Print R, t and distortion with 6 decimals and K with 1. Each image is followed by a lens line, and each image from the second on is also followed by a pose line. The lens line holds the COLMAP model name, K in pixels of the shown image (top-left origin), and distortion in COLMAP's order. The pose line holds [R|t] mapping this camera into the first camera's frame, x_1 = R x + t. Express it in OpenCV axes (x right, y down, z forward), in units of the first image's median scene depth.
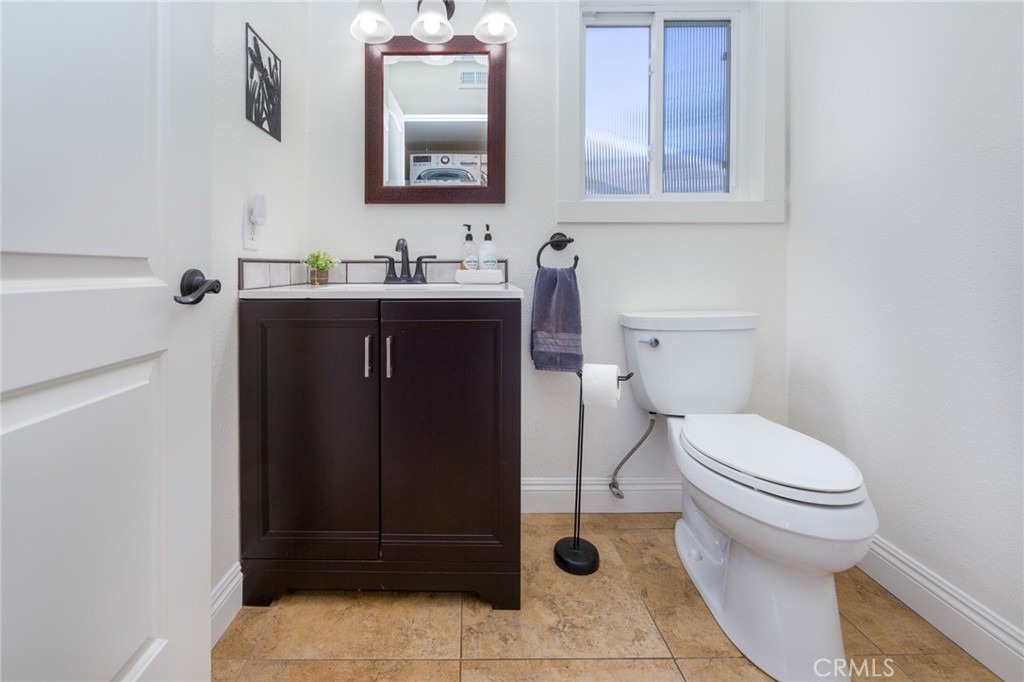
lens RADIAL K [[416.0, 0, 485.2], [0, 416.0, 282.4], [0, 0, 1]] dist [-0.004419, -0.000320]
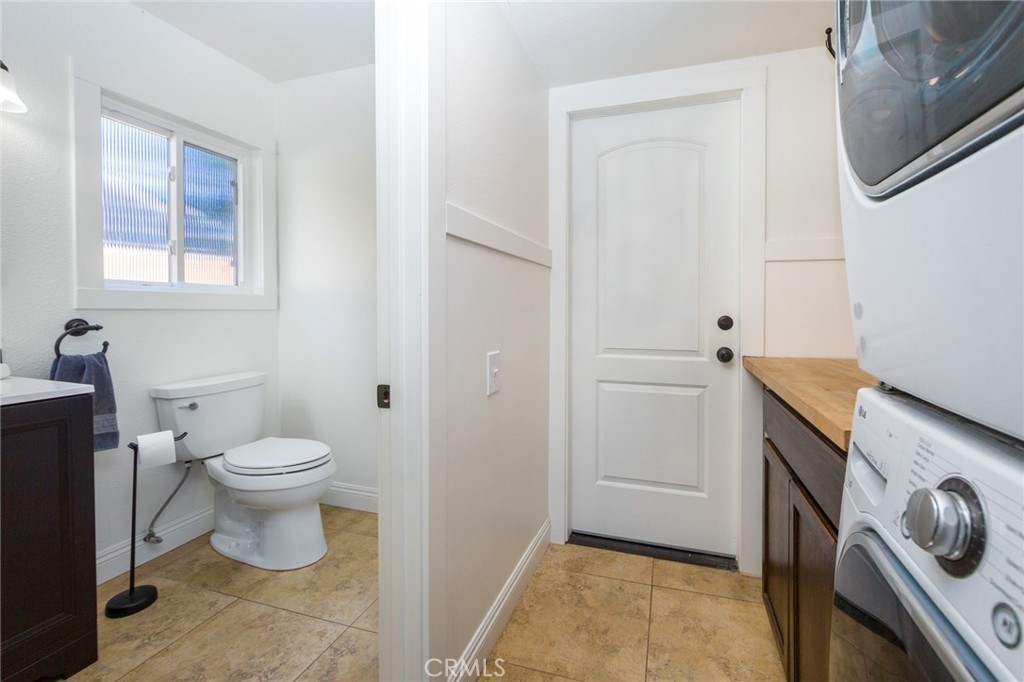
lens RADIAL K [[416.0, 0, 543.5], [0, 416.0, 313.3], [0, 0, 1]] dist [-0.004419, -0.000320]
pose [[0.283428, -0.002563, 0.958990, -0.521303], [0.013292, 0.999911, -0.001256, -0.128723], [-0.958901, 0.013103, 0.283437, -0.421323]]
